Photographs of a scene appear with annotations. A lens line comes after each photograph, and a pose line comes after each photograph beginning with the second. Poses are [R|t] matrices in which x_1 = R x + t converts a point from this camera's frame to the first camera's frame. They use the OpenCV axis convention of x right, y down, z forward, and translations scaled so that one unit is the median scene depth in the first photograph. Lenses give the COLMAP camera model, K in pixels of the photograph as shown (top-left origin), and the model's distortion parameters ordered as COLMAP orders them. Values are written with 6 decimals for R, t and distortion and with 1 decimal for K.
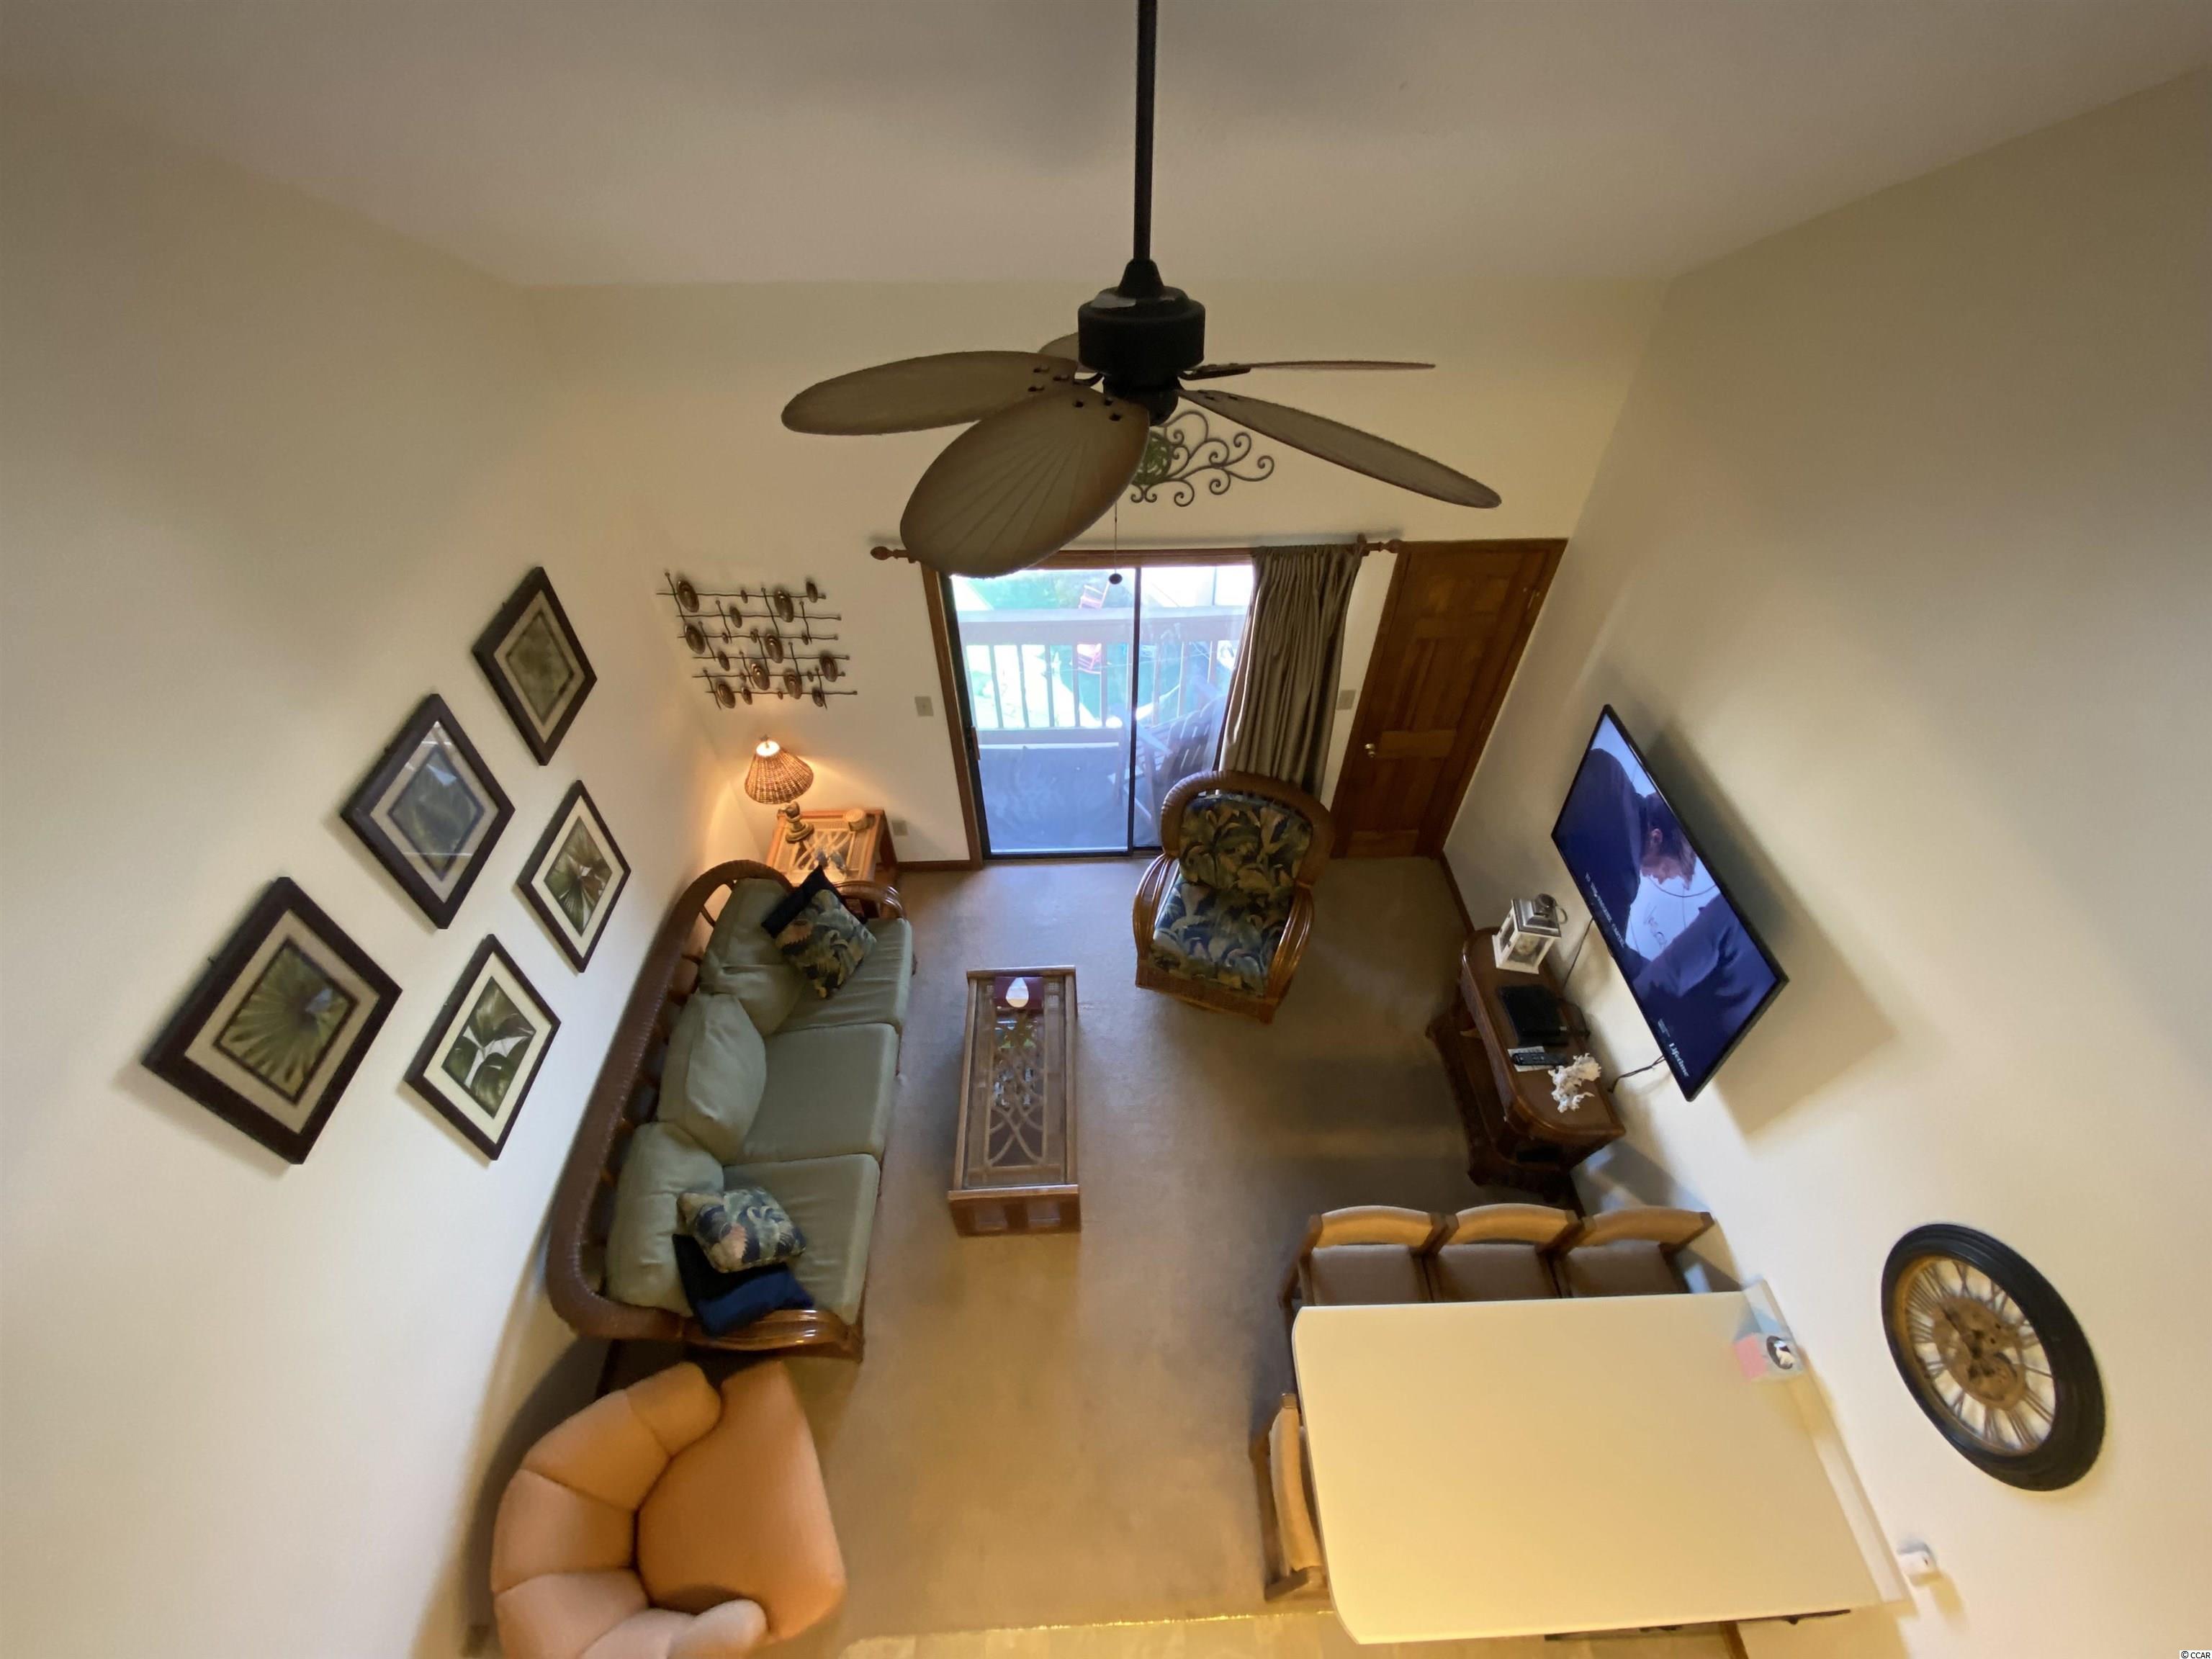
lens RADIAL K [[890.8, 0, 1127.3], [0, 890.8, 841.6], [0, 0, 1]] dist [0.002065, -0.003774]
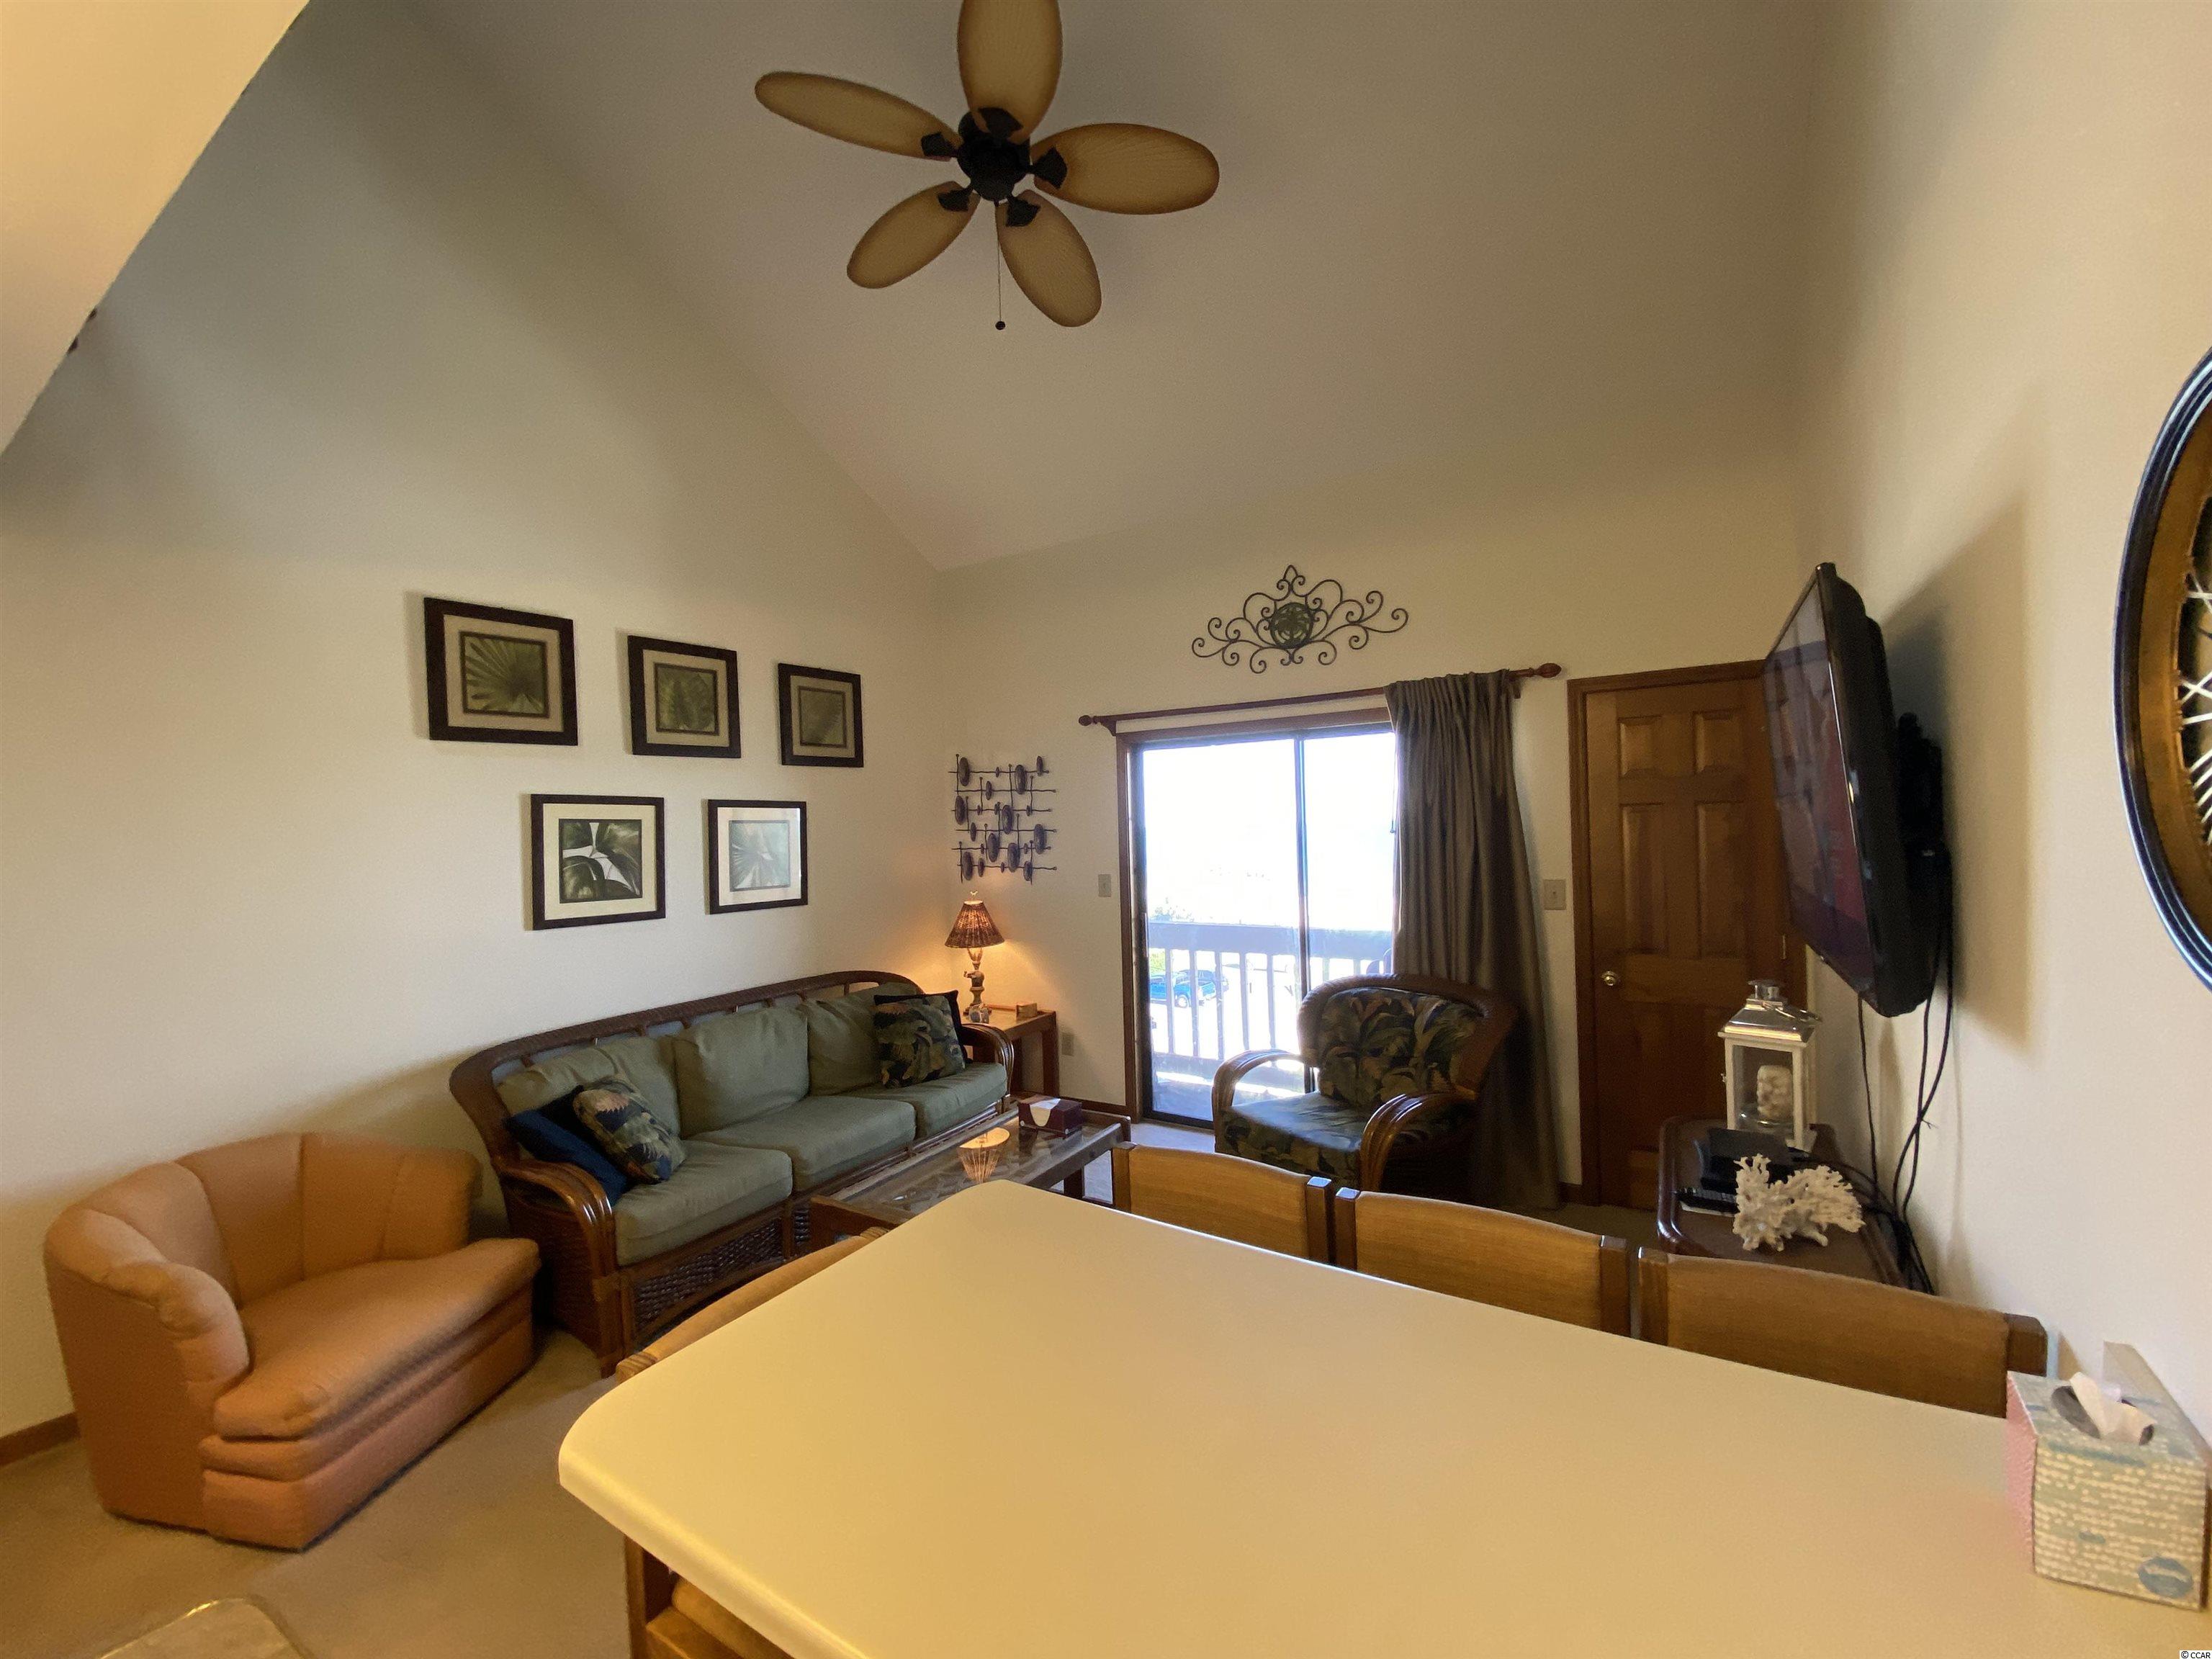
lens RADIAL K [[877.2, 0, 1118.1], [0, 877.2, 835.8], [0, 0, 1]] dist [0.001078, -0.006966]
pose [[0.824691, -0.042343, -0.563997, 0.418584], [-0.379579, 0.697826, -0.607420, 0.483518], [0.419292, 0.715015, 0.559418, 0.414909]]
